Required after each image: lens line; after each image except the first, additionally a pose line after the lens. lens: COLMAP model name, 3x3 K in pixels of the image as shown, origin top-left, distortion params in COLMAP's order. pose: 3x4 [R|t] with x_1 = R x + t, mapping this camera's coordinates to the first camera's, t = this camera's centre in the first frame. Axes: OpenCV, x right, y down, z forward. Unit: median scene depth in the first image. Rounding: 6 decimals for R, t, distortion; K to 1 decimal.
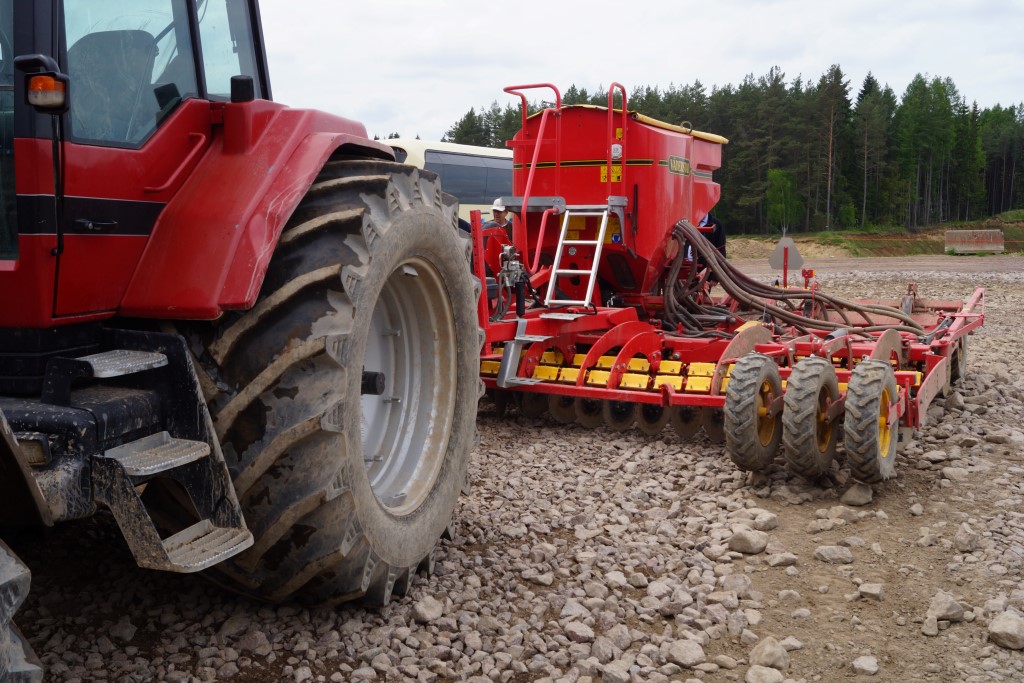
lens RADIAL K [[1041.8, 0, 516.4], [0, 1041.8, 340.0], [0, 0, 1]] dist [-0.062026, 0.000000]
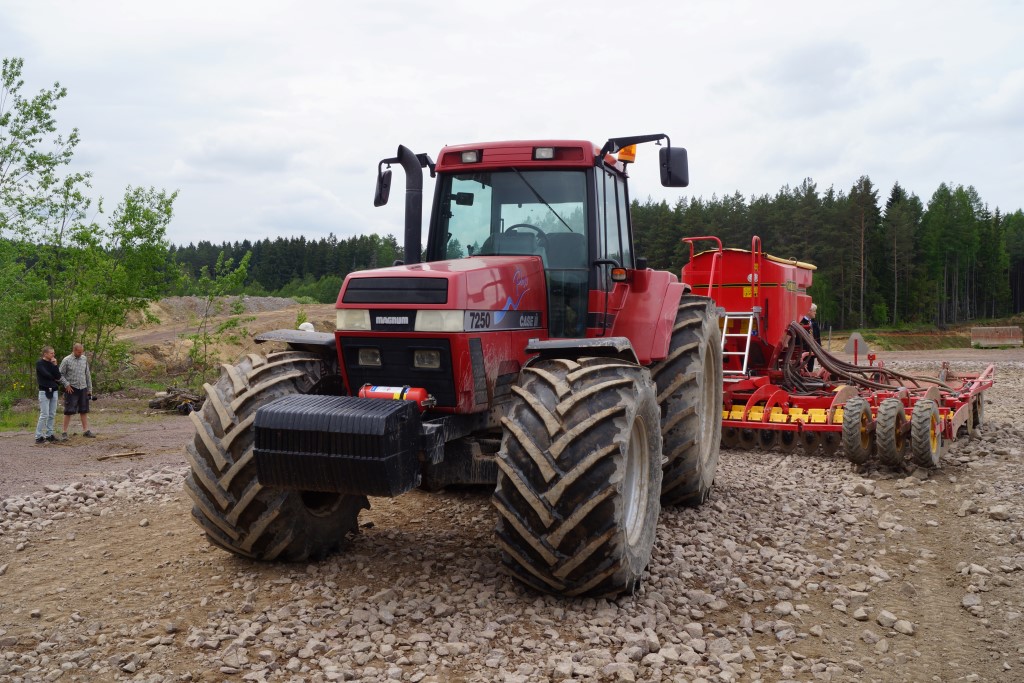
lens RADIAL K [[1007.0, 0, 510.8], [0, 1007.0, 340.6], [0, 0, 1]] dist [-0.057051, 0.000000]
pose [[0.999072, -0.000005, -0.043061, -0.221388], [-0.004003, 0.995660, -0.092974, 0.060661], [0.042874, 0.093060, 0.994737, -0.562276]]
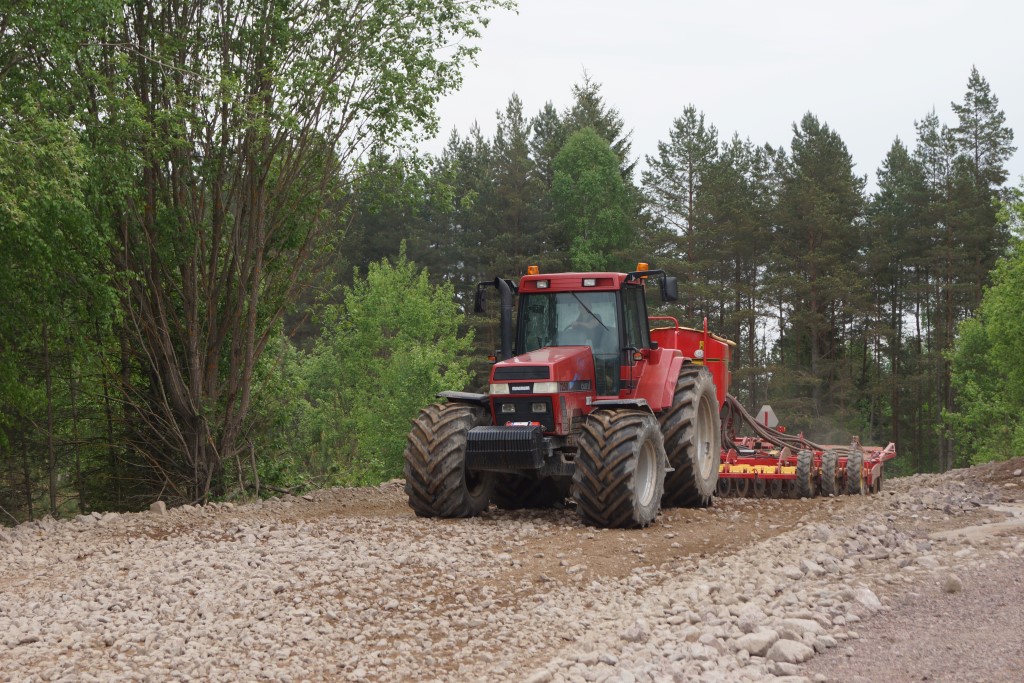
lens RADIAL K [[2409.8, 0, 517.4], [0, 2409.8, 337.7], [0, 0, 1]] dist [0.004287, 0.000000]
pose [[0.999487, -0.031547, -0.005576, -0.325344], [0.030539, 0.990817, -0.131713, 0.367548], [0.009680, 0.131475, 0.991272, -3.329049]]
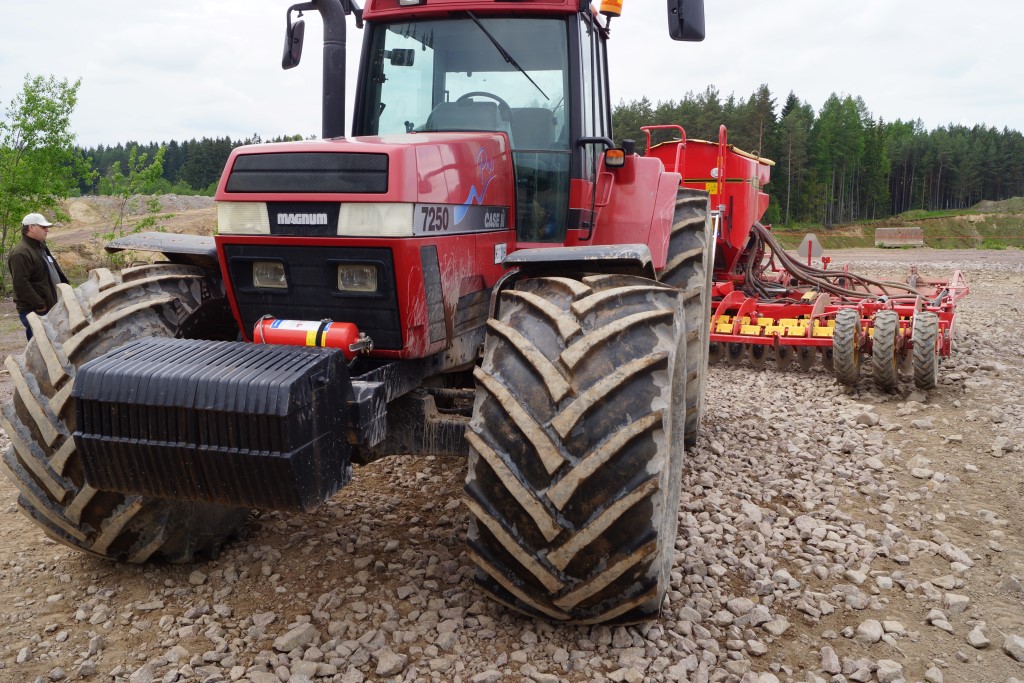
lens RADIAL K [[926.3, 0, 506.0], [0, 926.3, 343.7], [0, 0, 1]] dist [-0.075541, 0.011643]
pose [[0.999207, -0.002833, 0.039728, -0.261235], [0.001984, 0.999769, 0.021385, 0.027446], [-0.039779, -0.021289, 0.998982, -0.273619]]
